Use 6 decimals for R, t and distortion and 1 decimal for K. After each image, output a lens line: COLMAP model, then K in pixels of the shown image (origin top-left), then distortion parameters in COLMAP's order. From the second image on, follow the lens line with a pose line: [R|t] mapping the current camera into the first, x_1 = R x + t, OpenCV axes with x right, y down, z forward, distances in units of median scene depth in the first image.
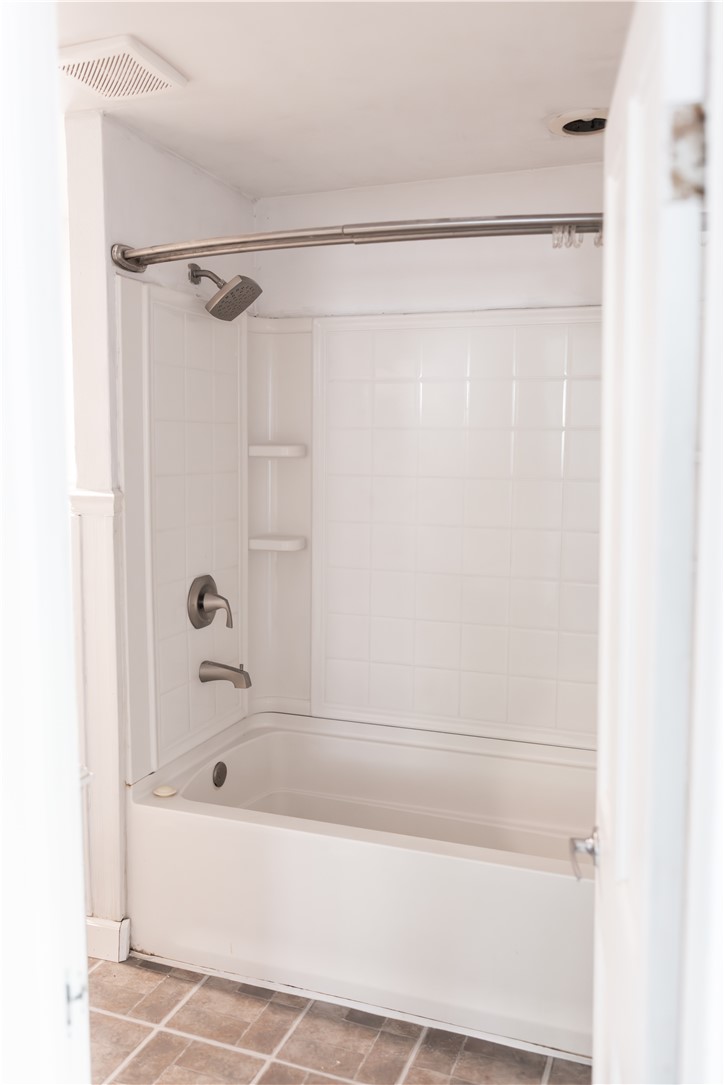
lens RADIAL K [[898.4, 0, 362.0], [0, 898.4, 542.5], [0, 0, 1]] dist [0.004811, -0.016728]
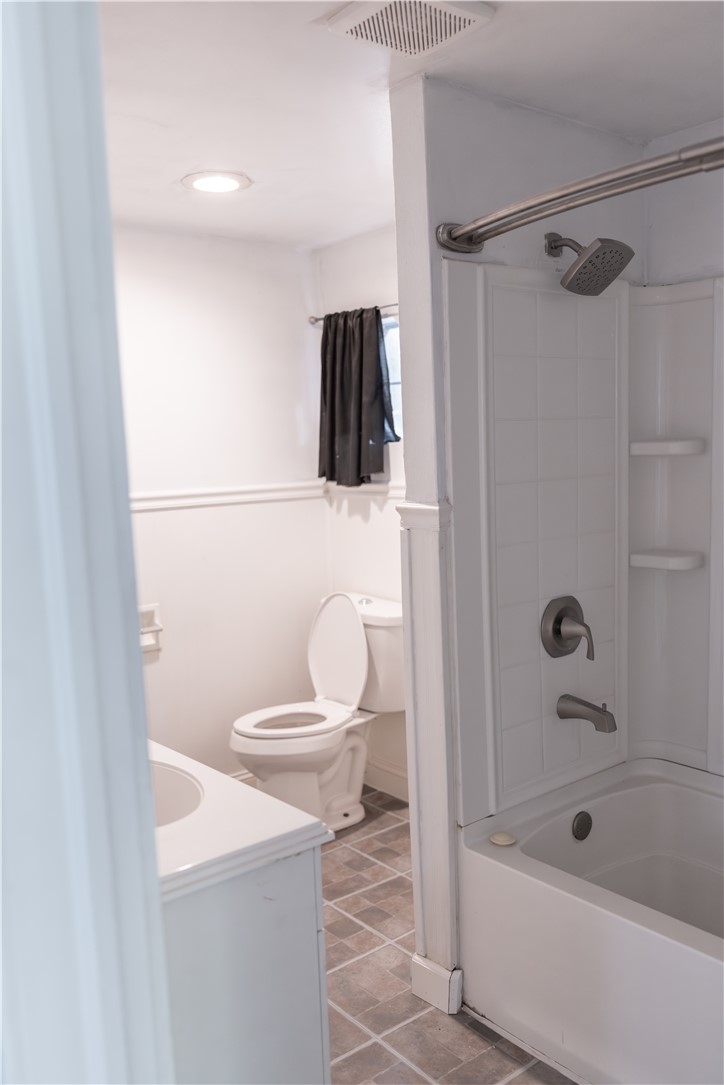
lens RADIAL K [[911.4, 0, 362.6], [0, 911.4, 564.9], [0, 0, 1]] dist [0.002744, -0.010344]
pose [[0.856806, 0.031824, -0.514656, 0.117780], [-0.013743, 0.999148, 0.038904, -0.027470], [0.515456, -0.026261, 0.856514, 0.163650]]
